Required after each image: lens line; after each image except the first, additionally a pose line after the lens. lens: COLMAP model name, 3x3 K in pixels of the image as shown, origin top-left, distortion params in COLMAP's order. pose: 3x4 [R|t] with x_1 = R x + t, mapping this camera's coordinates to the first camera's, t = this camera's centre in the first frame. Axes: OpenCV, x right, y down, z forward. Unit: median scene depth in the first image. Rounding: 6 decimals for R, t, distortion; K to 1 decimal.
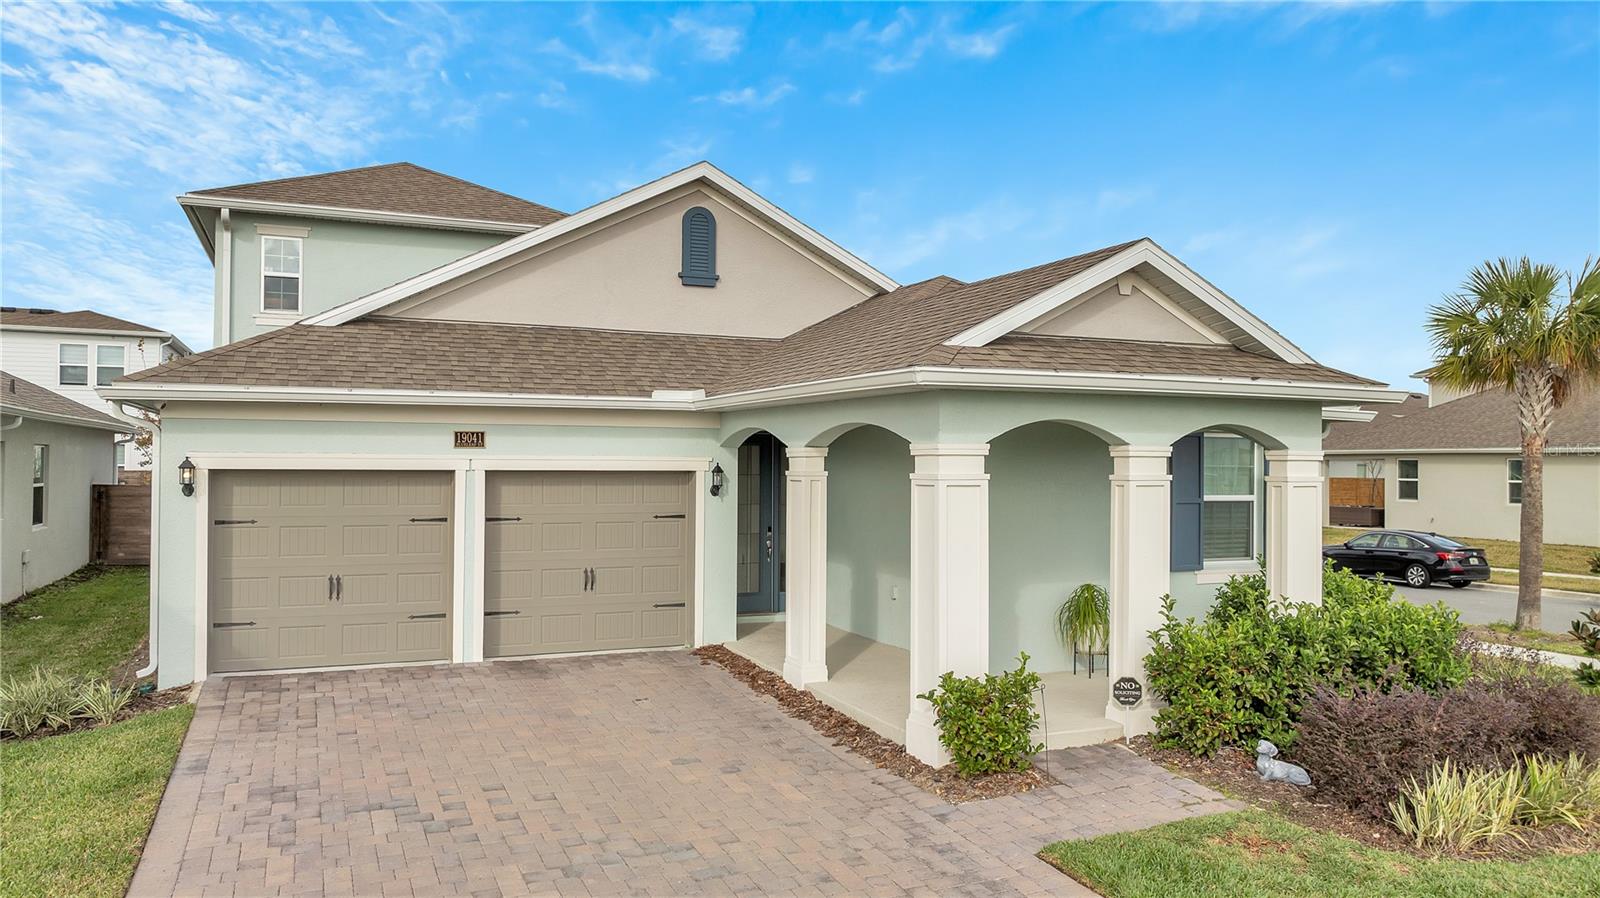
lens RADIAL K [[1124.9, 0, 801.6], [0, 1124.9, 445.2], [0, 0, 1]] dist [-0.035589, 0.034429]
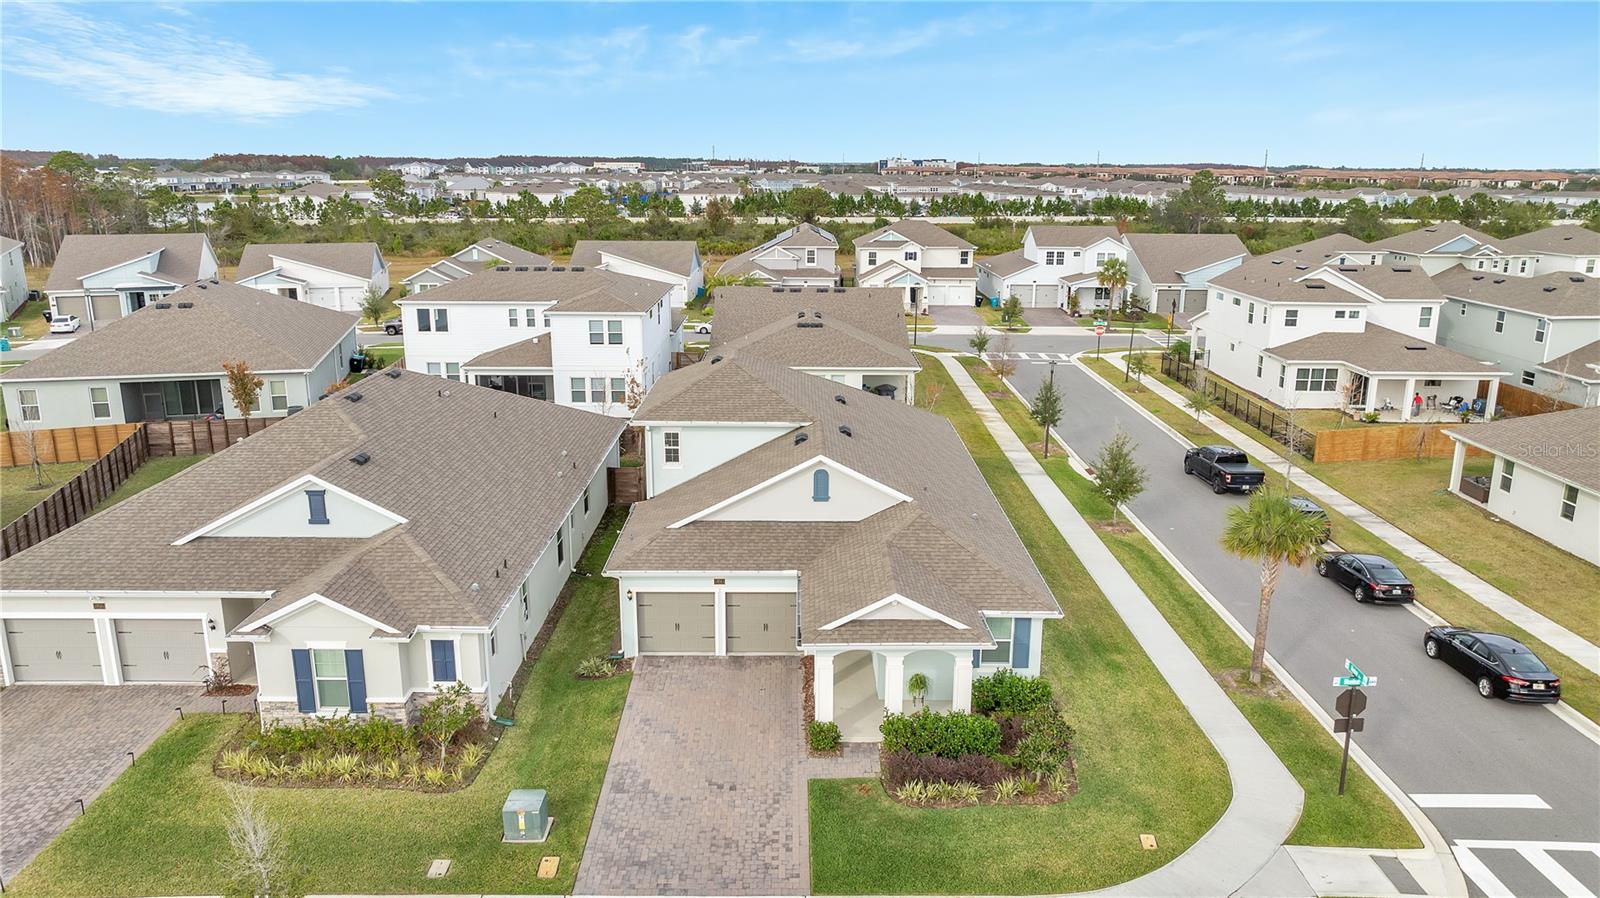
lens RADIAL K [[1124.9, 0, 808.1], [0, 1124.9, 444.7], [0, 0, 1]] dist [-0.035589, 0.034429]
pose [[0.920277, 0.093026, -0.380047, 0.927908], [0.007630, 0.966874, 0.255140, -1.037473], [0.391192, -0.237699, 0.889082, -1.301078]]
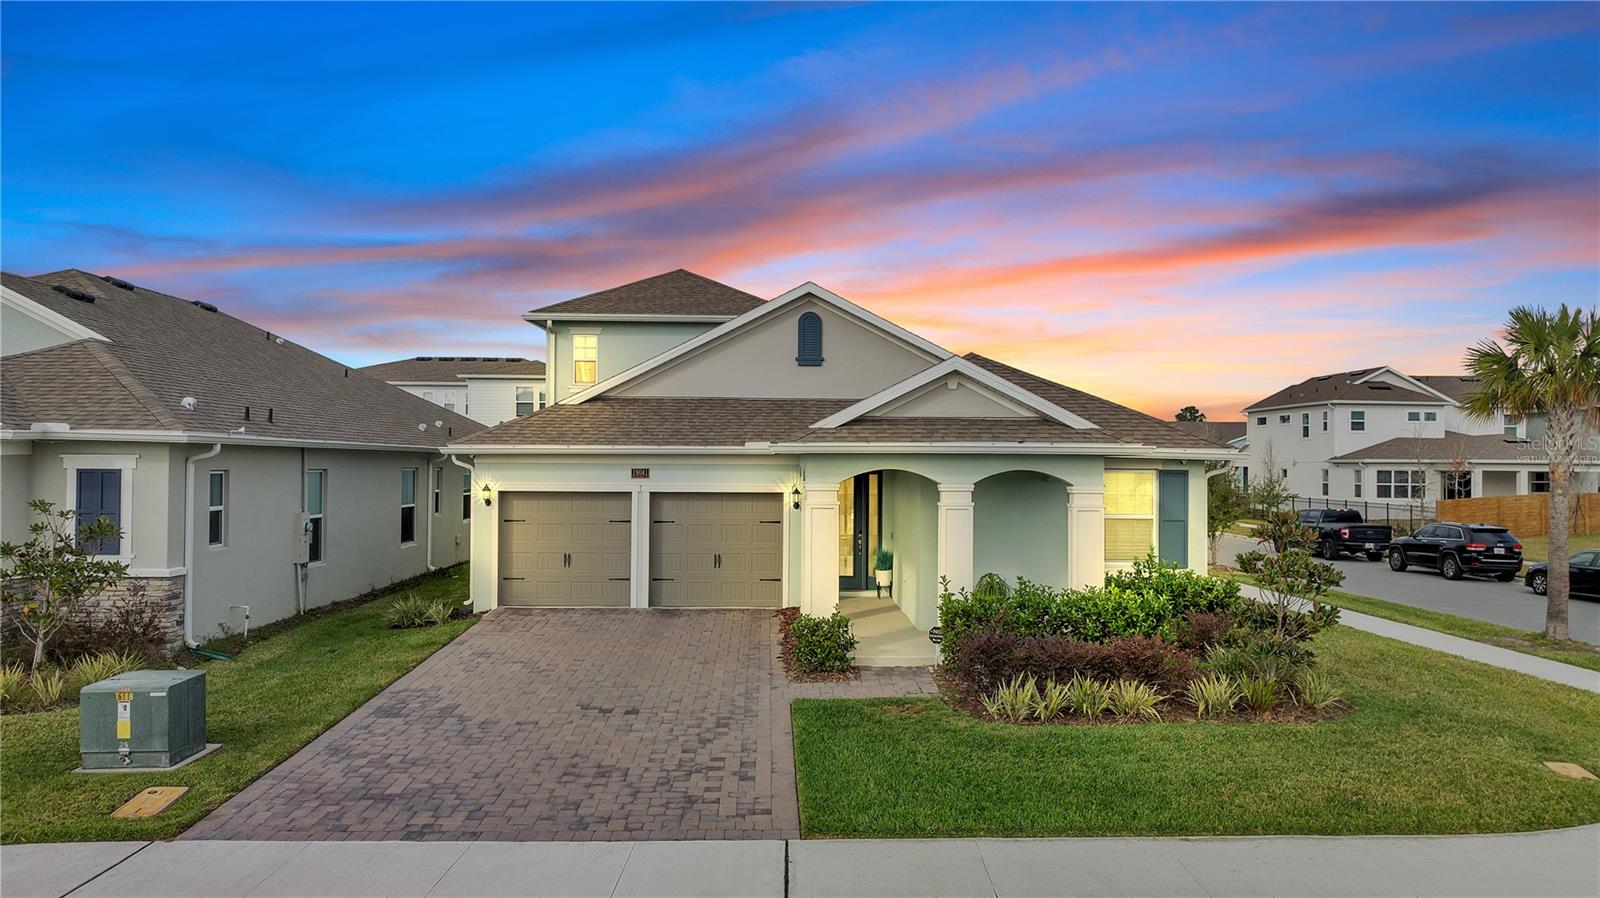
lens RADIAL K [[1124.9, 0, 806.6], [0, 1124.9, 451.1], [0, 0, 1]] dist [-0.035589, 0.034429]
pose [[0.927637, -0.004433, -0.373458, 0.547170], [0.005505, 0.999983, 0.001804, -0.039404], [0.373444, -0.003730, 0.927645, -0.441008]]
